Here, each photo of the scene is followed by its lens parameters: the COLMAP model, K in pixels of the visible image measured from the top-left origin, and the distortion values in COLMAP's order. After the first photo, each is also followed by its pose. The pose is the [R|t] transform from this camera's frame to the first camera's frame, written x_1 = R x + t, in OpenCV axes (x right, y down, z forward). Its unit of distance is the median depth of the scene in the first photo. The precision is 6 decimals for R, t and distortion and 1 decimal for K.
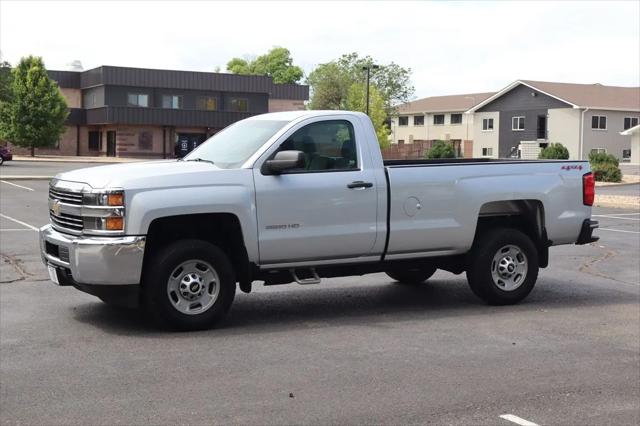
lens RADIAL K [[969.1, 0, 295.0], [0, 969.1, 224.0], [0, 0, 1]] dist [0.024307, -0.037059]
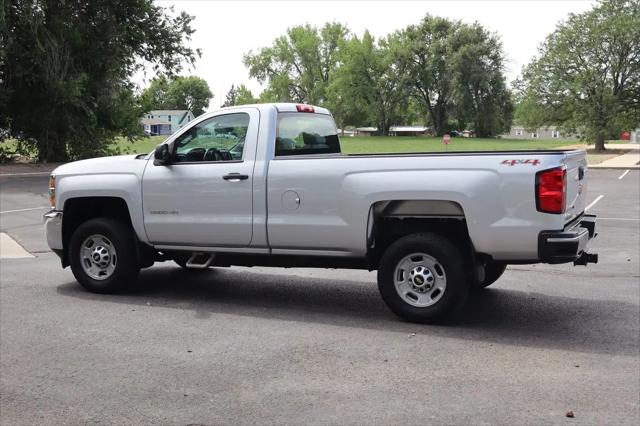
lens RADIAL K [[807.6, 0, 299.0], [0, 807.6, 212.7], [0, 0, 1]] dist [0.019065, 0.005914]
pose [[0.609234, 0.058997, -0.790793, 0.736383], [-0.050524, 0.998090, 0.035538, -0.034091], [0.791380, 0.018303, 0.611051, 0.505586]]
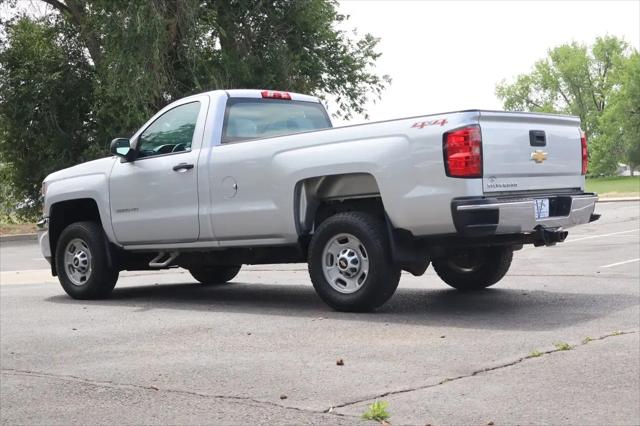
lens RADIAL K [[969.1, 0, 295.0], [0, 969.1, 224.0], [0, 0, 1]] dist [0.024307, -0.037059]
pose [[0.364310, -0.005244, -0.931263, 0.956261], [-0.016843, 0.999783, -0.012219, 0.025061], [0.931125, 0.020137, 0.364143, 0.709652]]
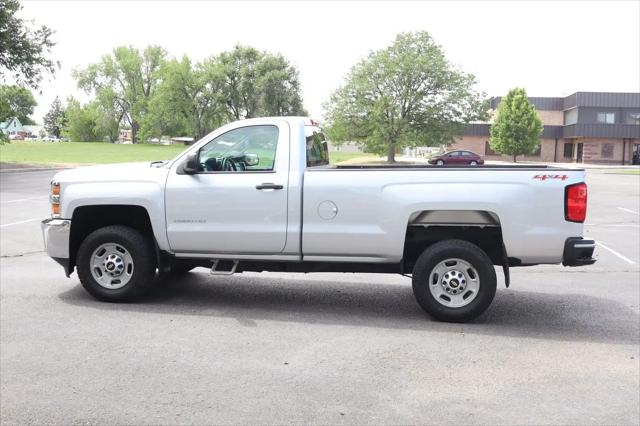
lens RADIAL K [[688.2, 0, 308.4], [0, 688.2, 214.1], [0, 0, 1]] dist [0.015366, -0.001775]
pose [[0.796406, 0.061493, -0.601628, 0.521031], [-0.057881, 0.998001, 0.025386, -0.030094], [0.601986, 0.014605, 0.798373, 0.405758]]
